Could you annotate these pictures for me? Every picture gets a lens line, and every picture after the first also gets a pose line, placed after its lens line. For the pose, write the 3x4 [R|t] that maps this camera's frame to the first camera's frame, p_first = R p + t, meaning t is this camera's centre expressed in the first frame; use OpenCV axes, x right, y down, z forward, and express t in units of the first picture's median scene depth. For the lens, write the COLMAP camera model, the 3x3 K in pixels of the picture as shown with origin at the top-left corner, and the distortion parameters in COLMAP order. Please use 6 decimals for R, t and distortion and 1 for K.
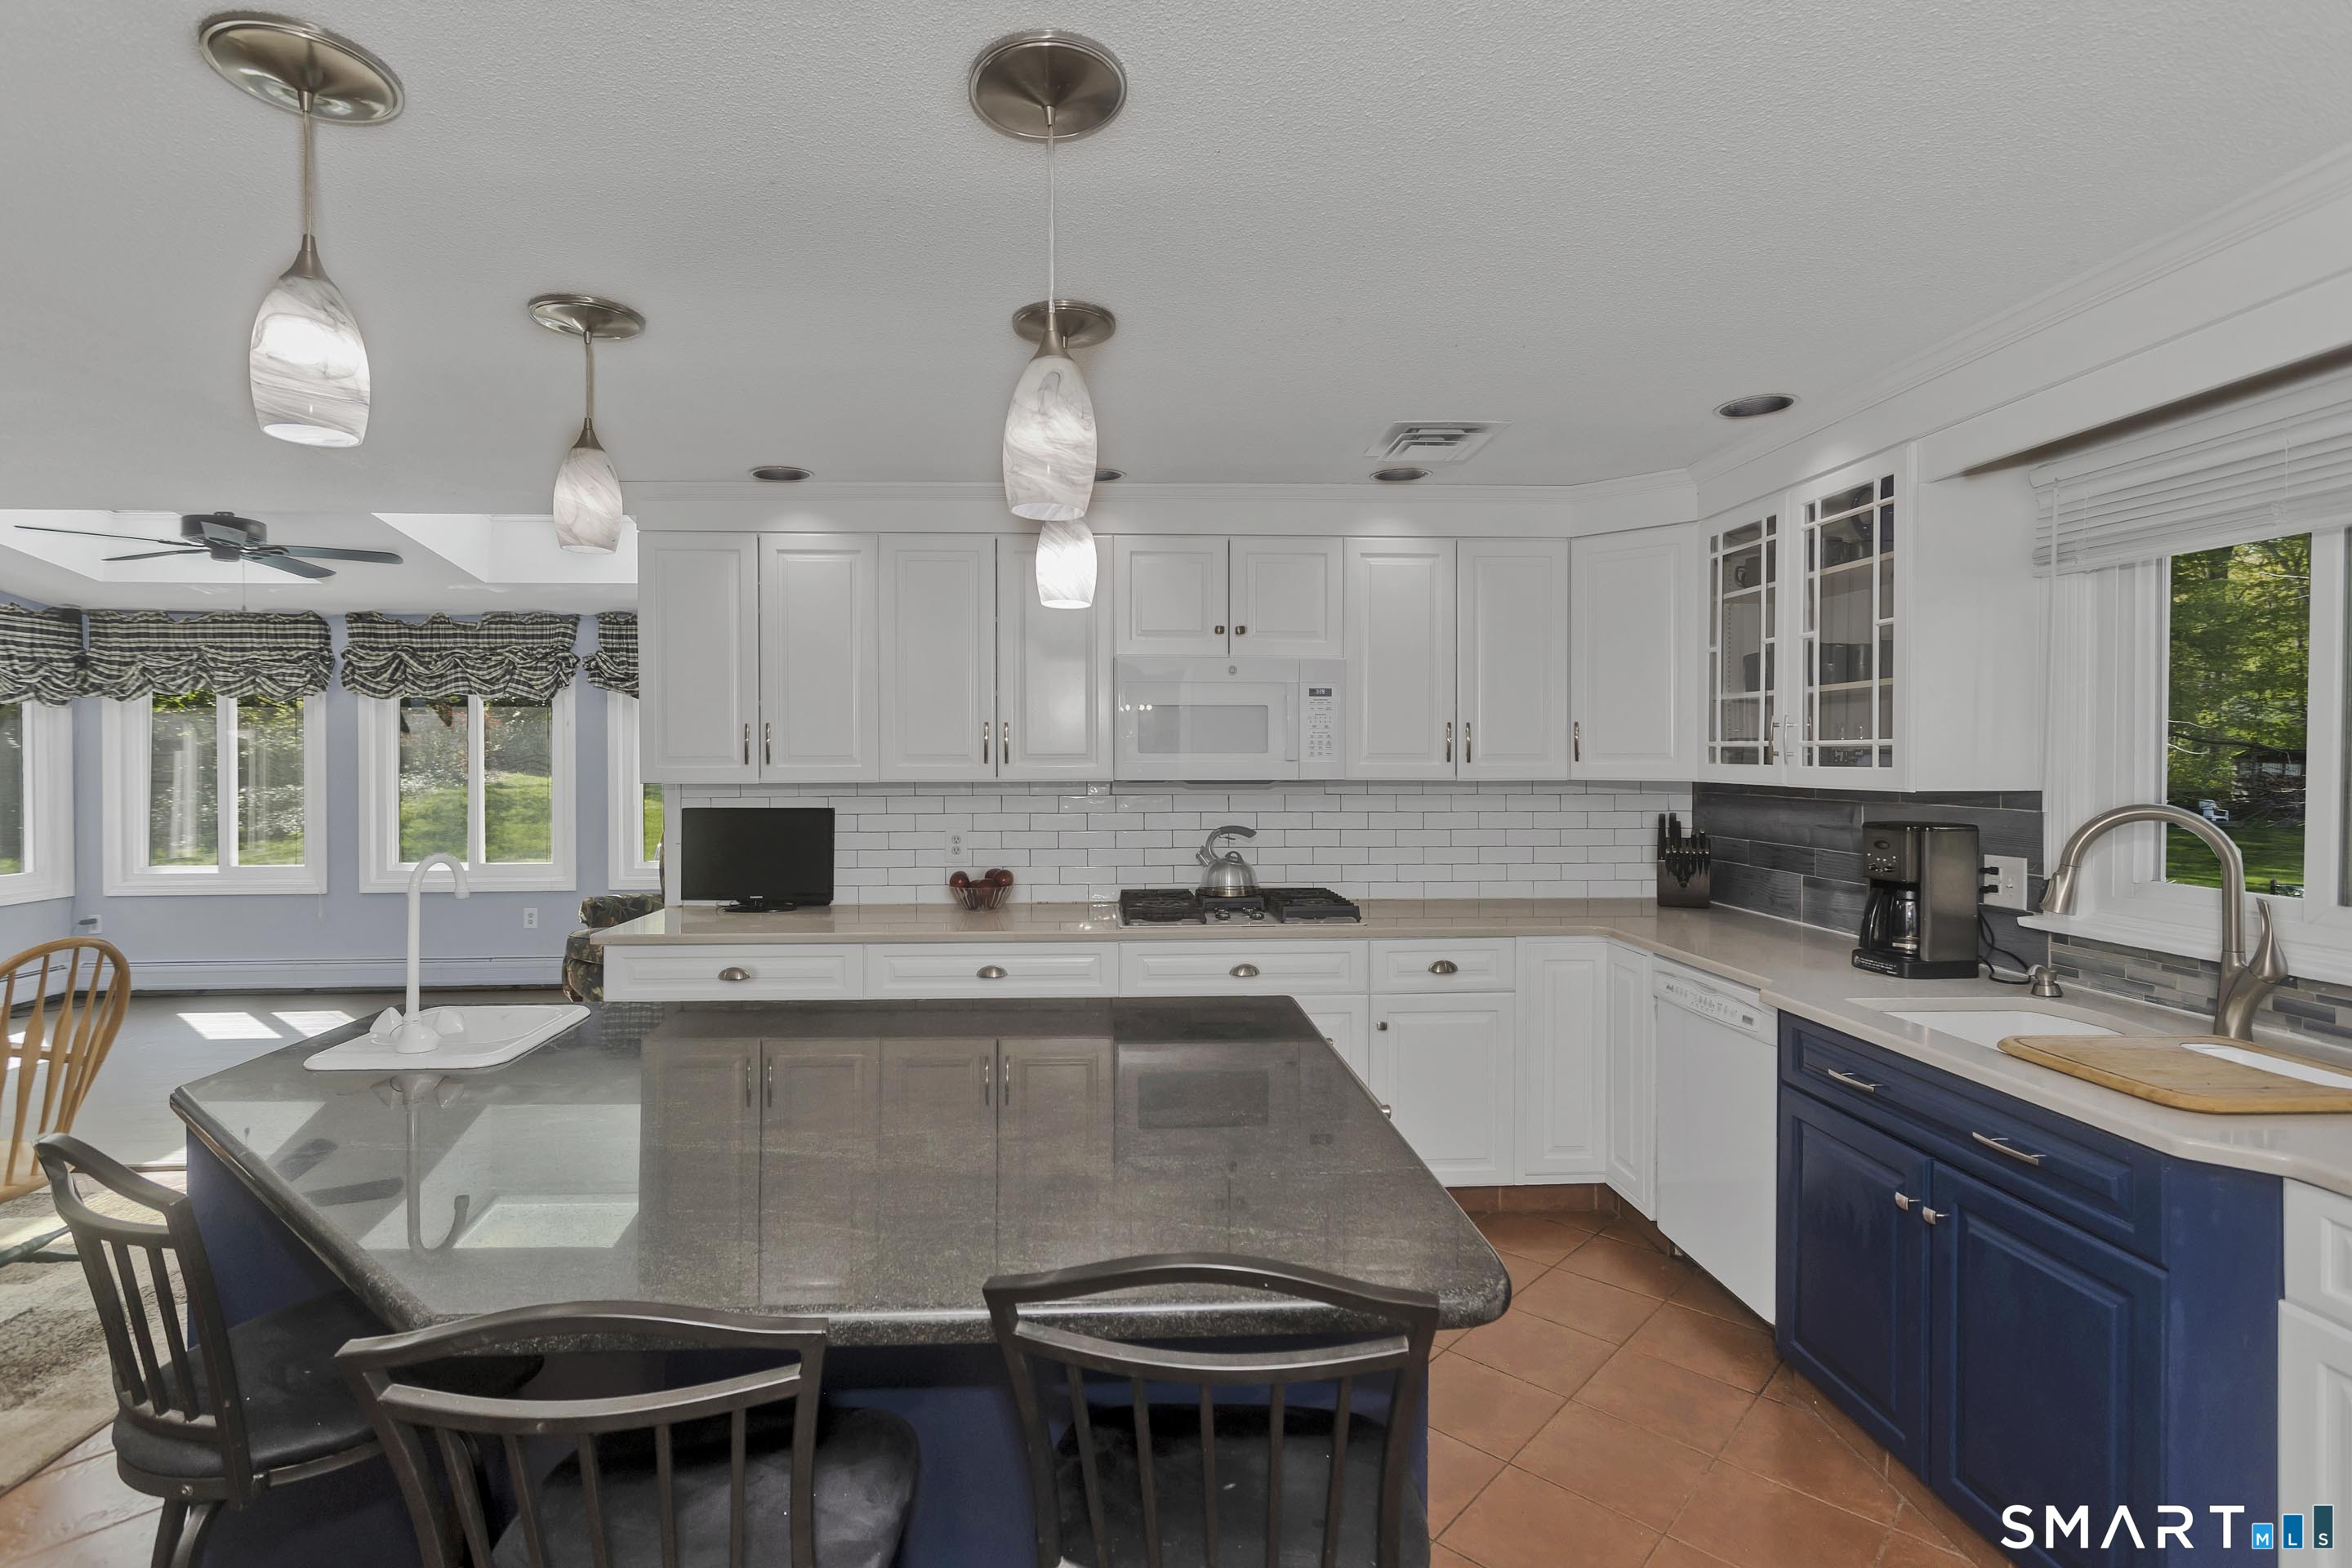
lens RADIAL K [[1119.3, 0, 1164.7], [0, 1119.3, 763.4], [0, 0, 1]] dist [0.000367, 0.000761]
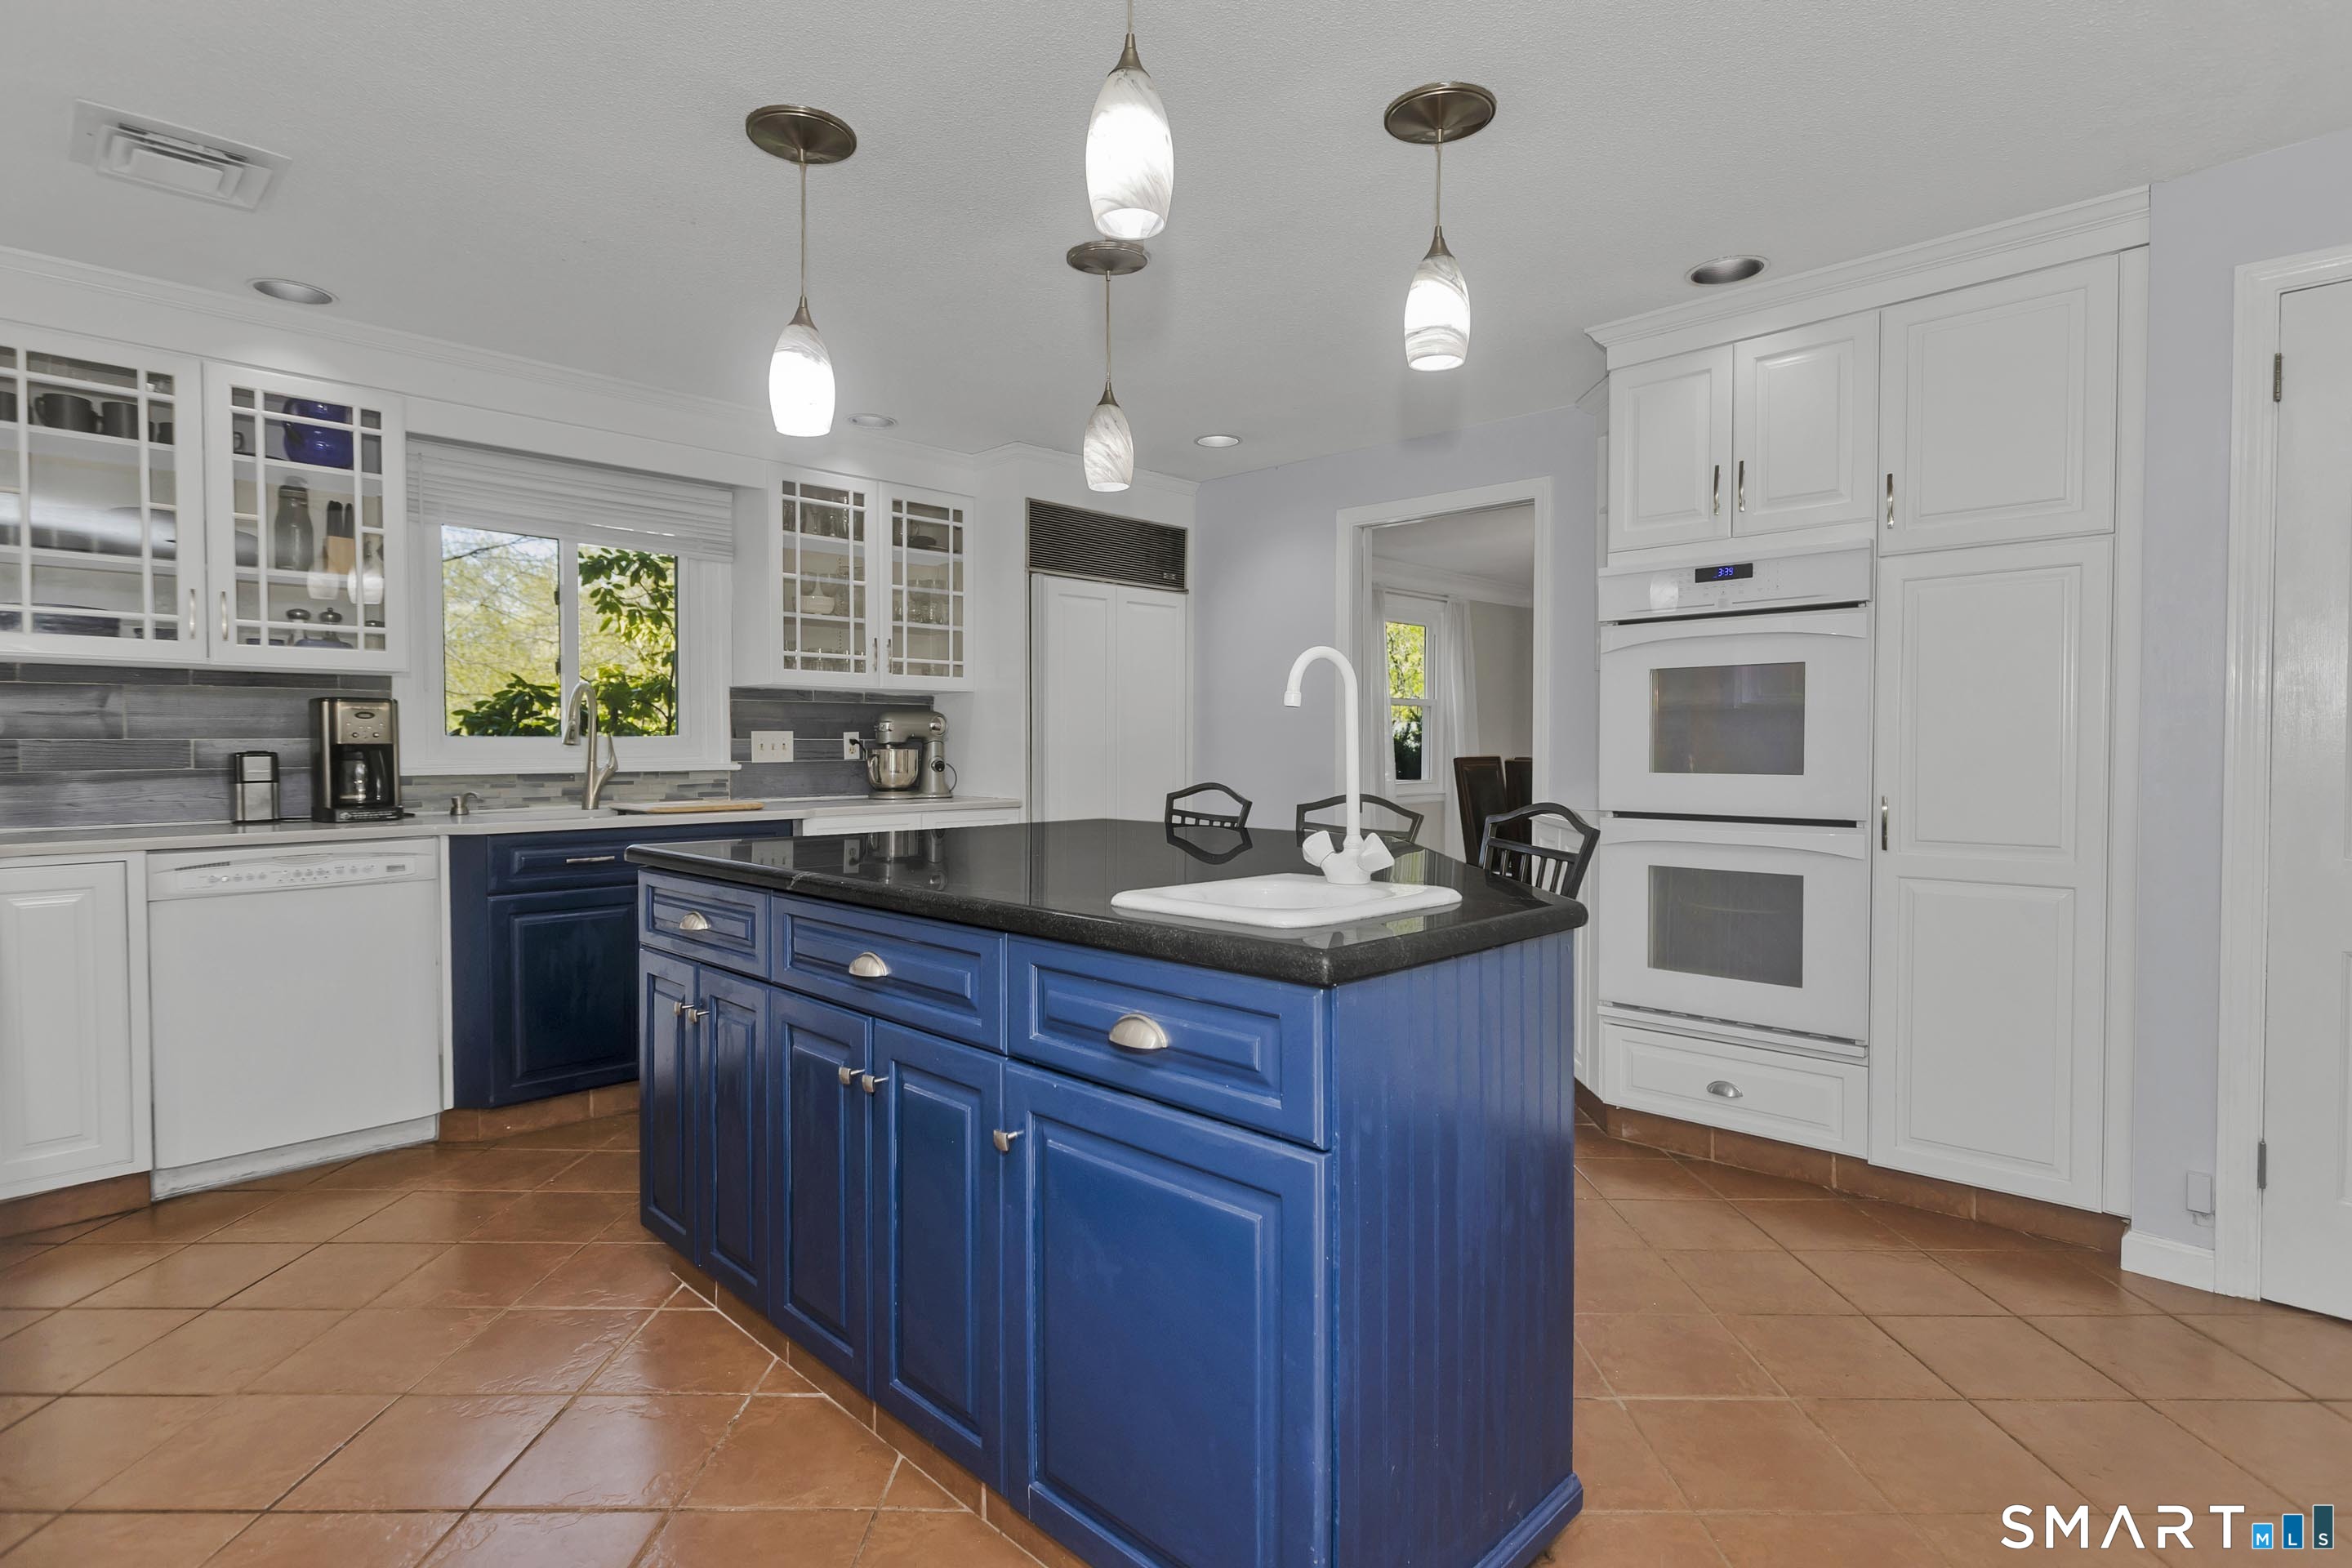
lens RADIAL K [[1119.3, 0, 1164.7], [0, 1119.3, 763.4], [0, 0, 1]] dist [0.000367, 0.000761]
pose [[-0.658907, -0.009487, 0.752164, -0.758092], [0.010761, 0.999699, 0.022035, 0.098591], [-0.752147, 0.022613, -0.658607, 1.057034]]
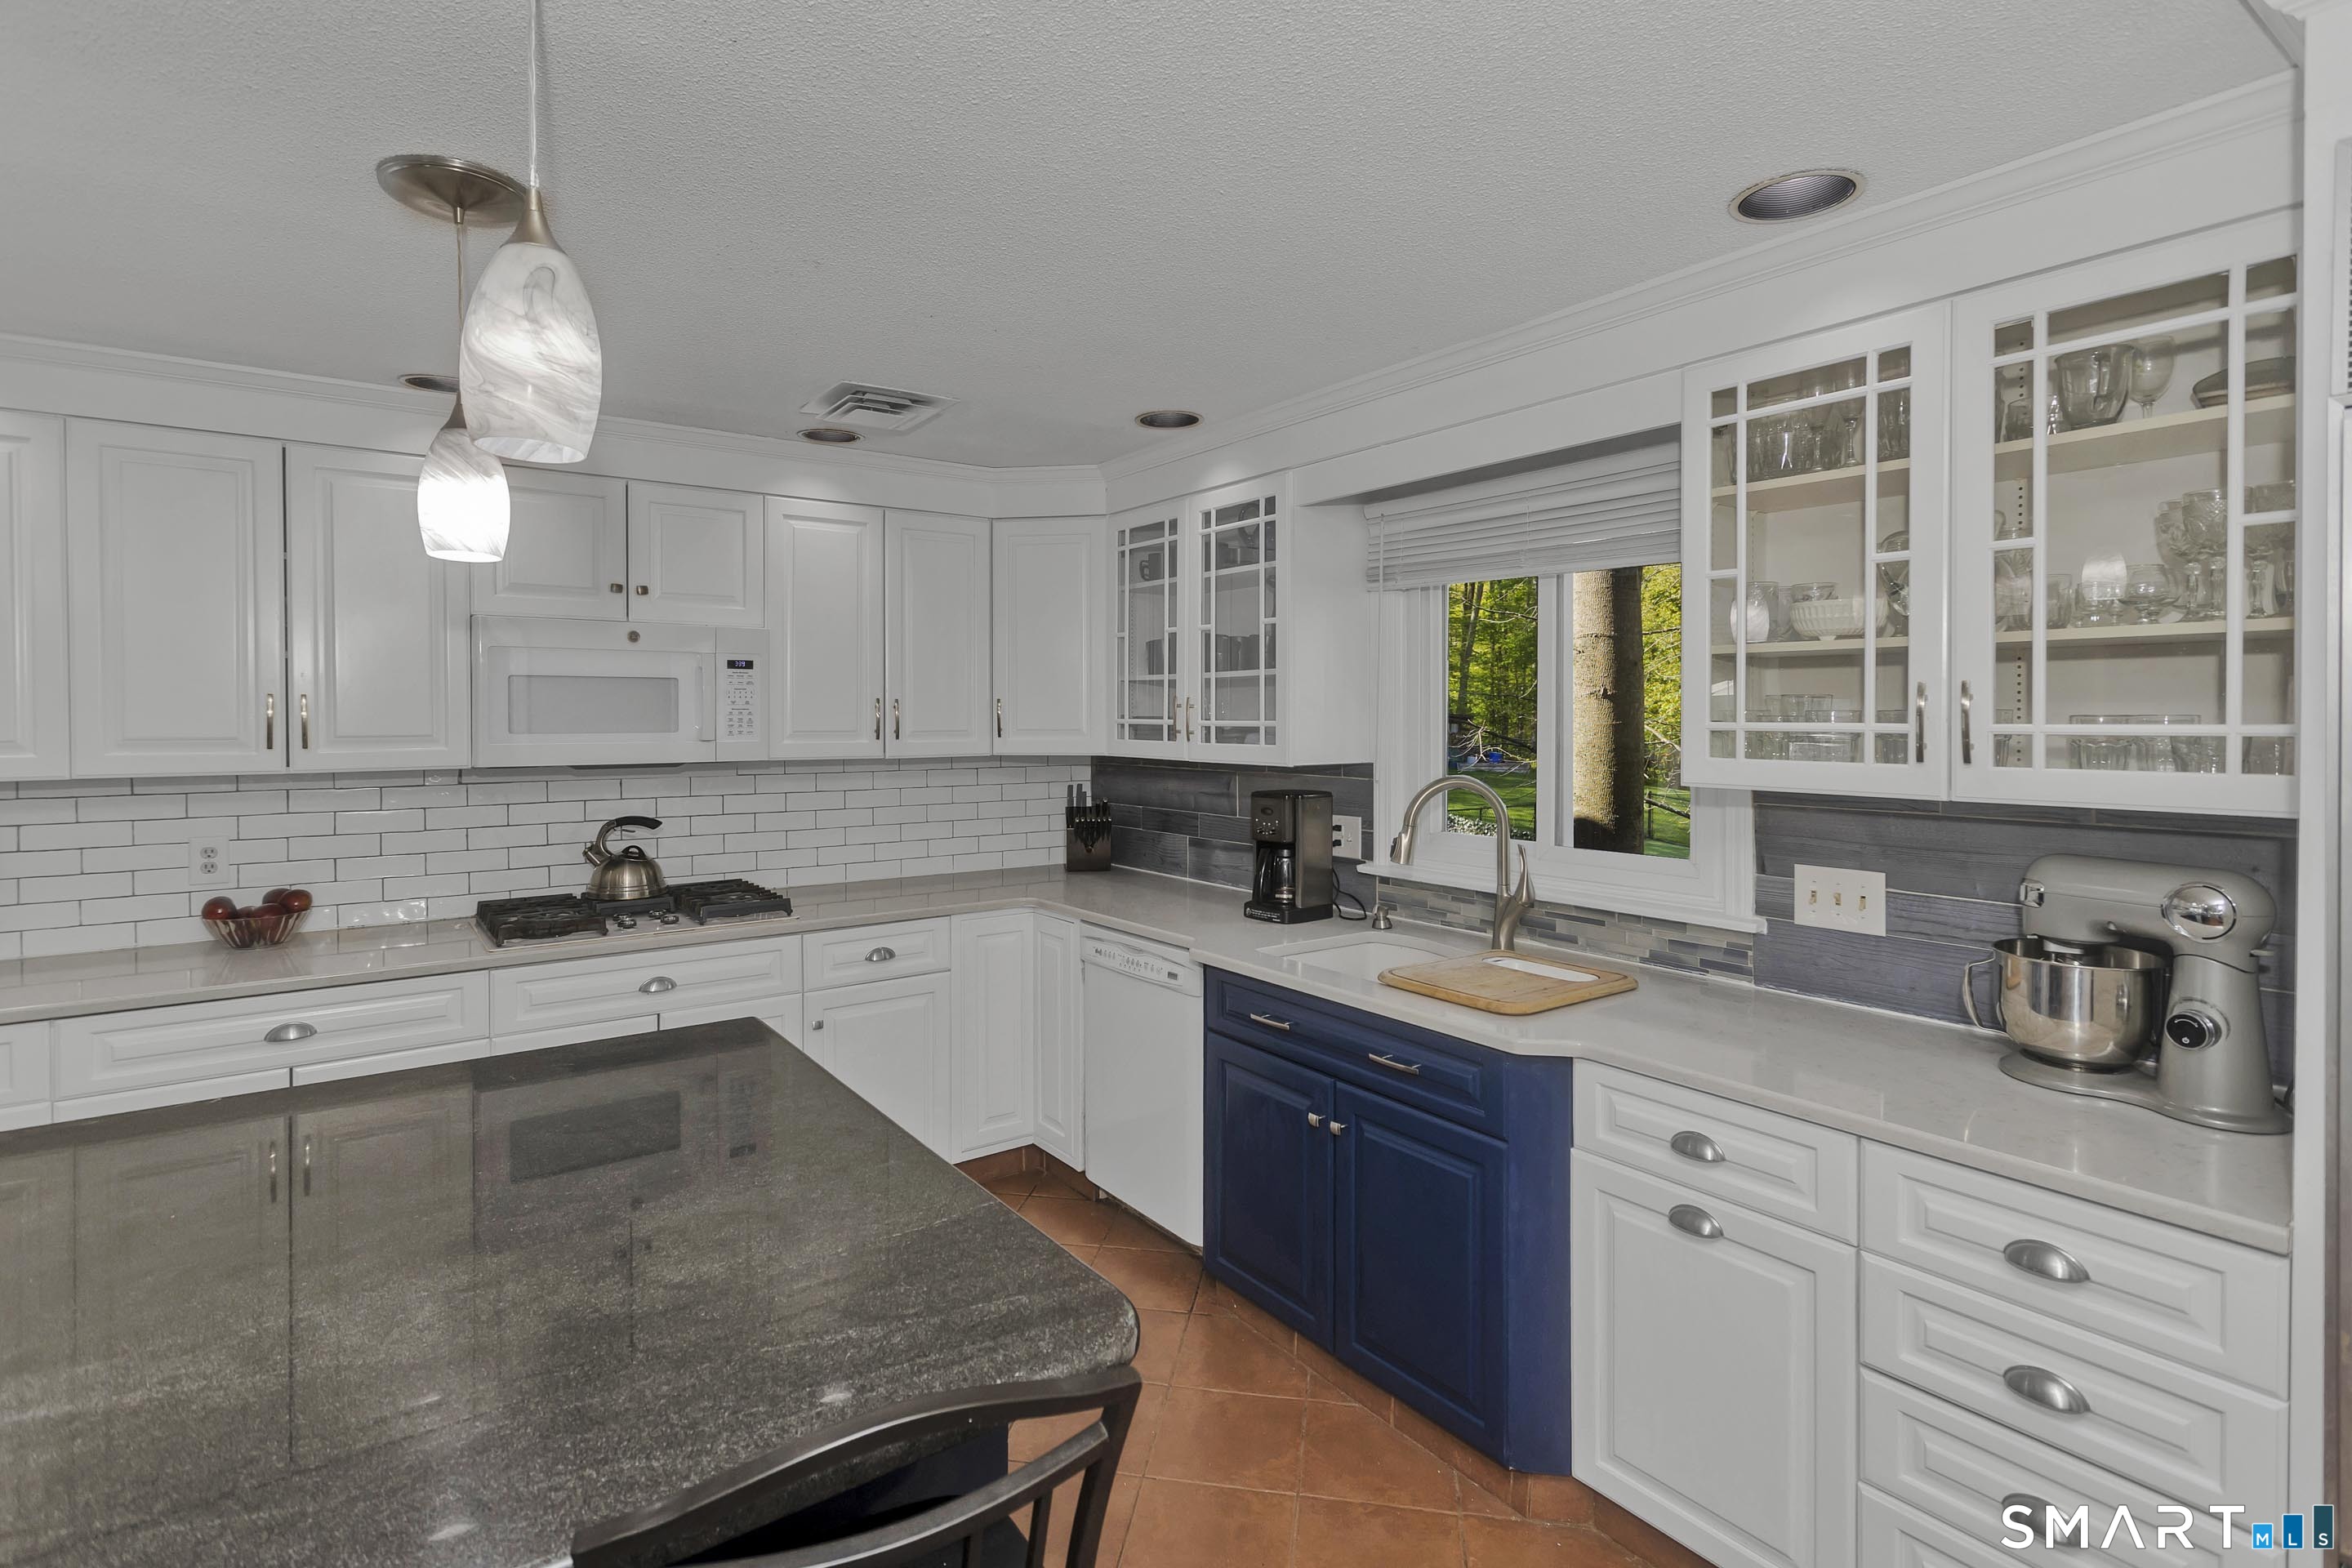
lens RADIAL K [[1125.0, 0, 1171.2], [0, 1125.0, 727.9], [0, 0, 1]] dist [0.001421, 0.001577]
pose [[0.841946, -0.005553, 0.539533, -0.071009], [0.003880, 0.999983, 0.004237, -0.018178], [-0.539547, -0.001474, 0.841954, 0.059283]]
